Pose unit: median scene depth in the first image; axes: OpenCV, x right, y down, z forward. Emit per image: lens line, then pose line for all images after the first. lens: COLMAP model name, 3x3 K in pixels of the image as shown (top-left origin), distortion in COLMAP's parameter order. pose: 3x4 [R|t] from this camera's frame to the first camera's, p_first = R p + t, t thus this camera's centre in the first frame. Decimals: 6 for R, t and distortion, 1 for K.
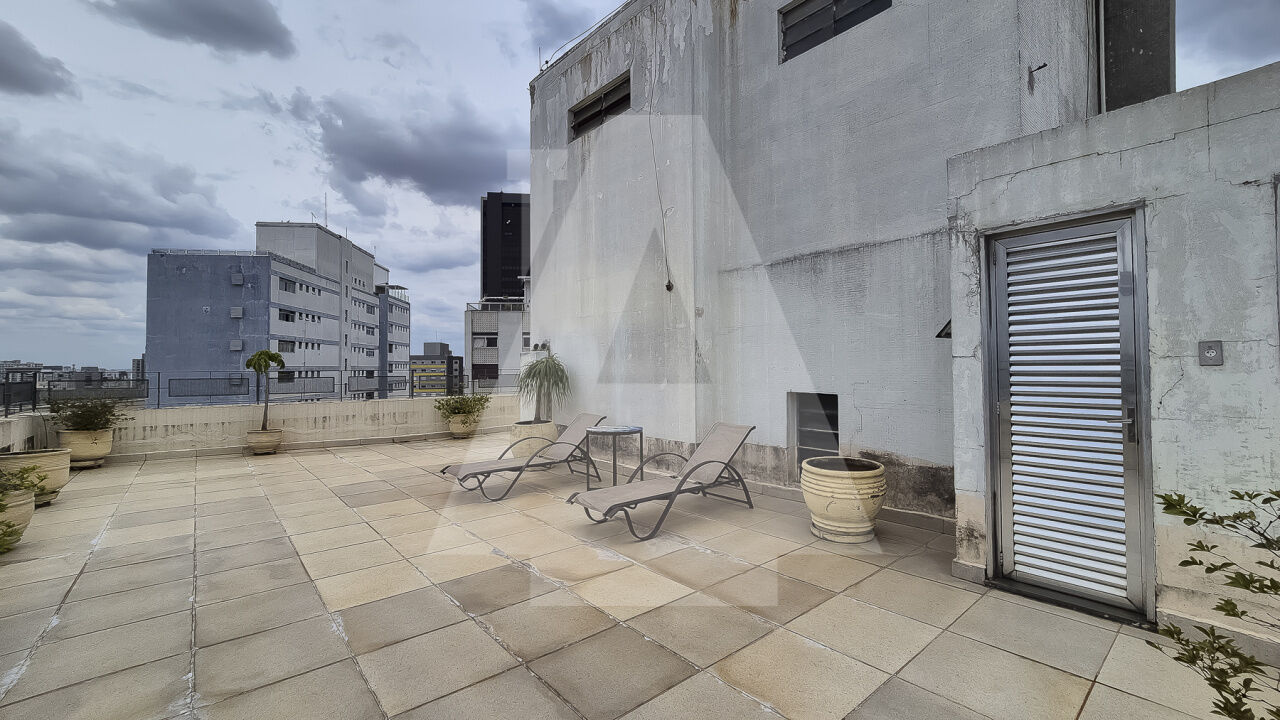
lens RADIAL K [[525.6, 0, 622.3], [0, 525.6, 358.1], [0, 0, 1]] dist [-0.002189, 0.004704]
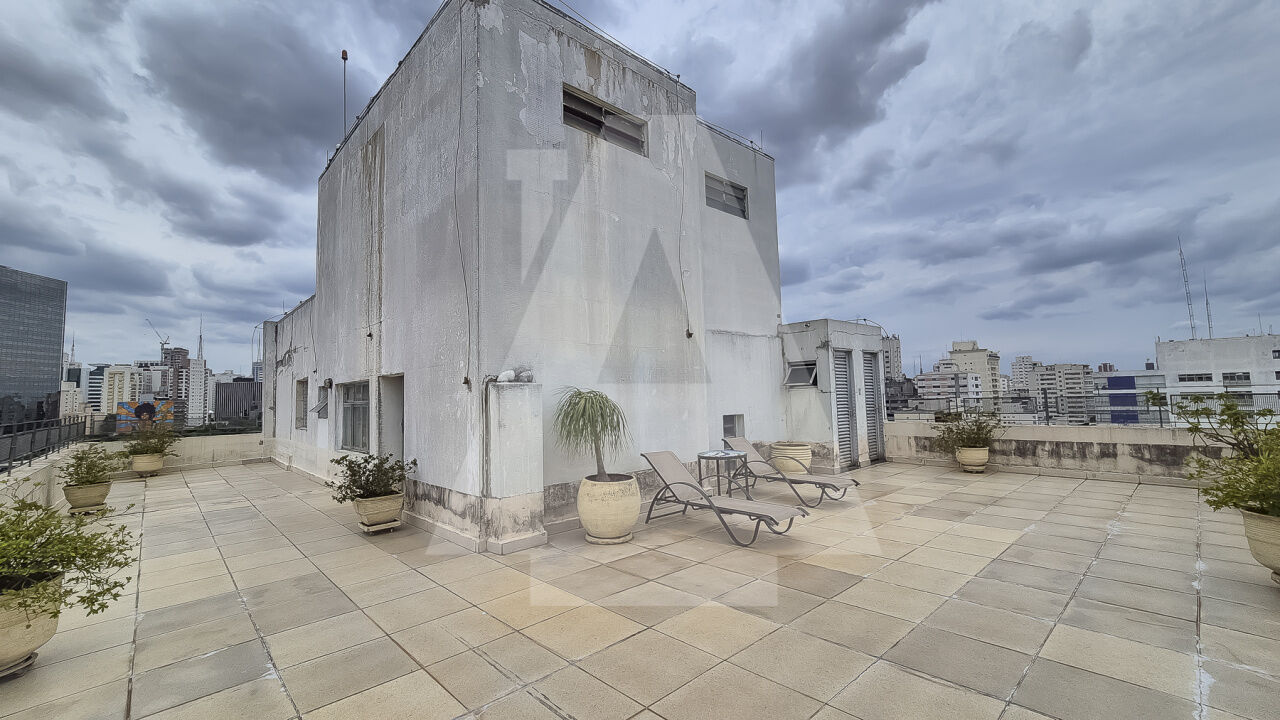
lens RADIAL K [[525.6, 0, 664.1], [0, 525.6, 359.7], [0, 0, 1]] dist [-0.002189, 0.004704]
pose [[-0.090113, 0.077753, 0.992892, -1.111302], [0.017618, 0.996916, -0.076470, 0.013945], [-0.995776, 0.010602, -0.091205, 1.174830]]
